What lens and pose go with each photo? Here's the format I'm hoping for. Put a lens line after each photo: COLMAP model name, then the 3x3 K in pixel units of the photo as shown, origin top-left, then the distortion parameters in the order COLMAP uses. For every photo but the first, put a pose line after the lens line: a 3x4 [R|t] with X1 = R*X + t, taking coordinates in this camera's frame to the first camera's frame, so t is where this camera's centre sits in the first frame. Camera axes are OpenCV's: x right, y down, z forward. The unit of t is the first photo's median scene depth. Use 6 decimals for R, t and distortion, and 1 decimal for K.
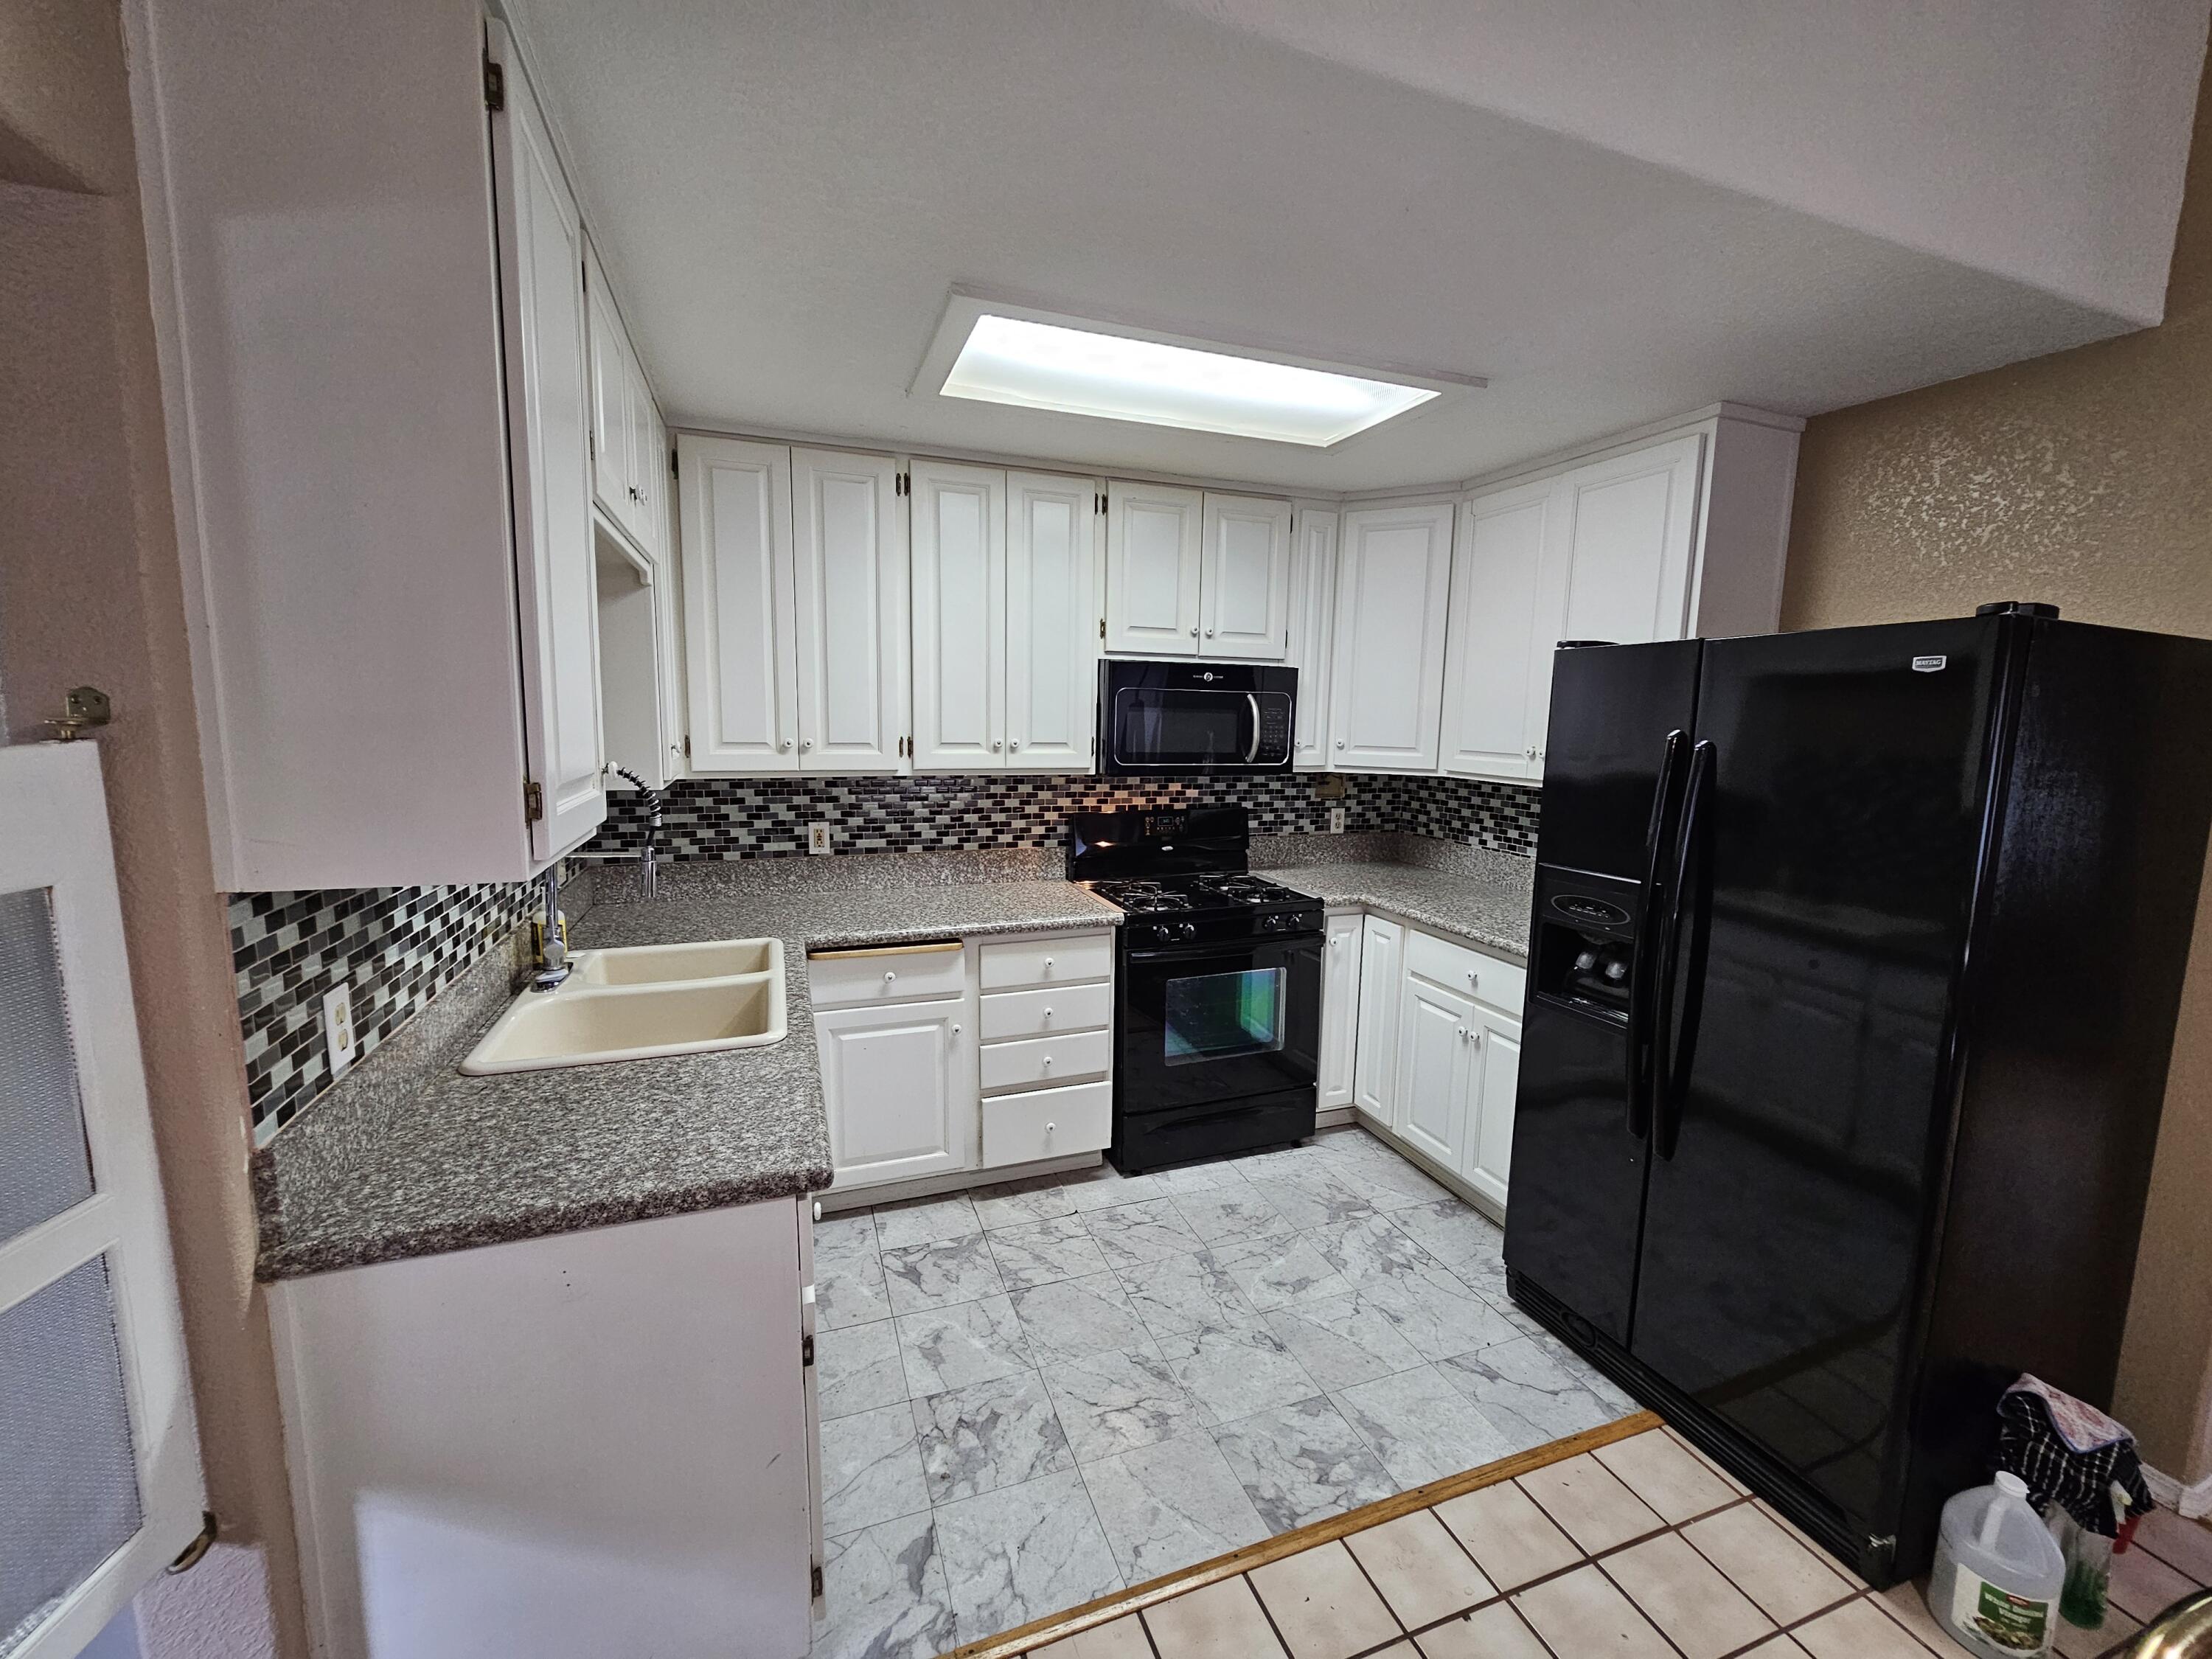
lens RADIAL K [[900.3, 0, 1112.7], [0, 900.3, 827.6], [0, 0, 1]] dist [0.002374, -0.002031]
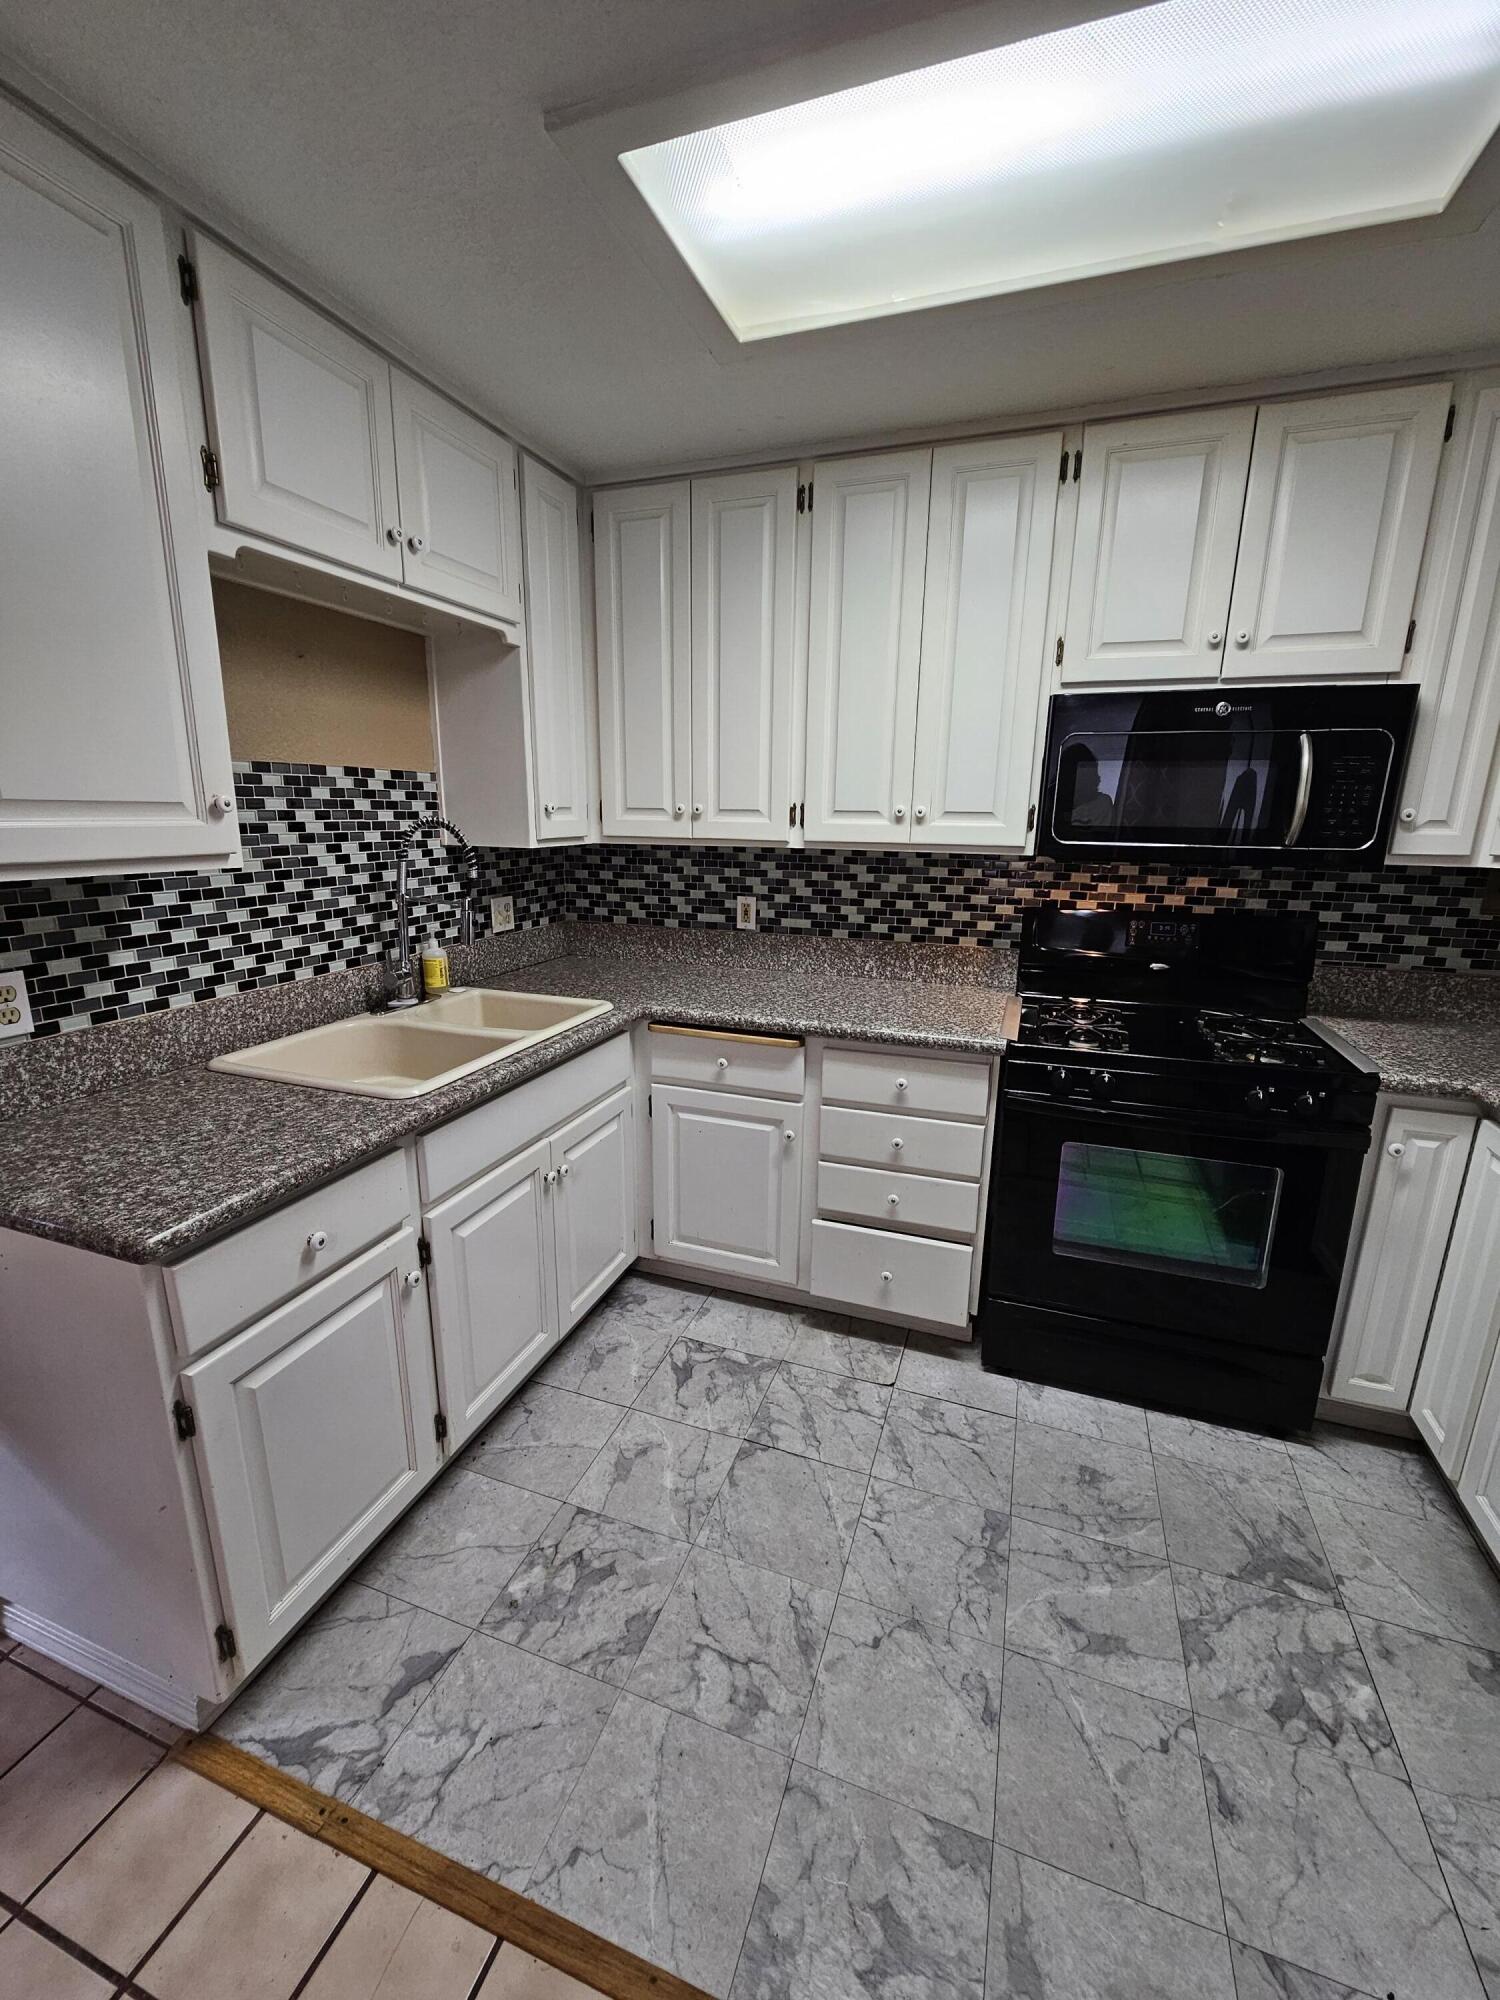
lens RADIAL K [[814.0, 0, 746.7], [0, 814.0, 1004.6], [0, 0, 1]] dist [0.002374, -0.002031]
pose [[0.764097, 0.144403, -0.628732, 0.267784], [-0.082990, 0.988530, 0.126182, -0.001710], [0.639741, -0.044237, 0.767316, 0.344616]]
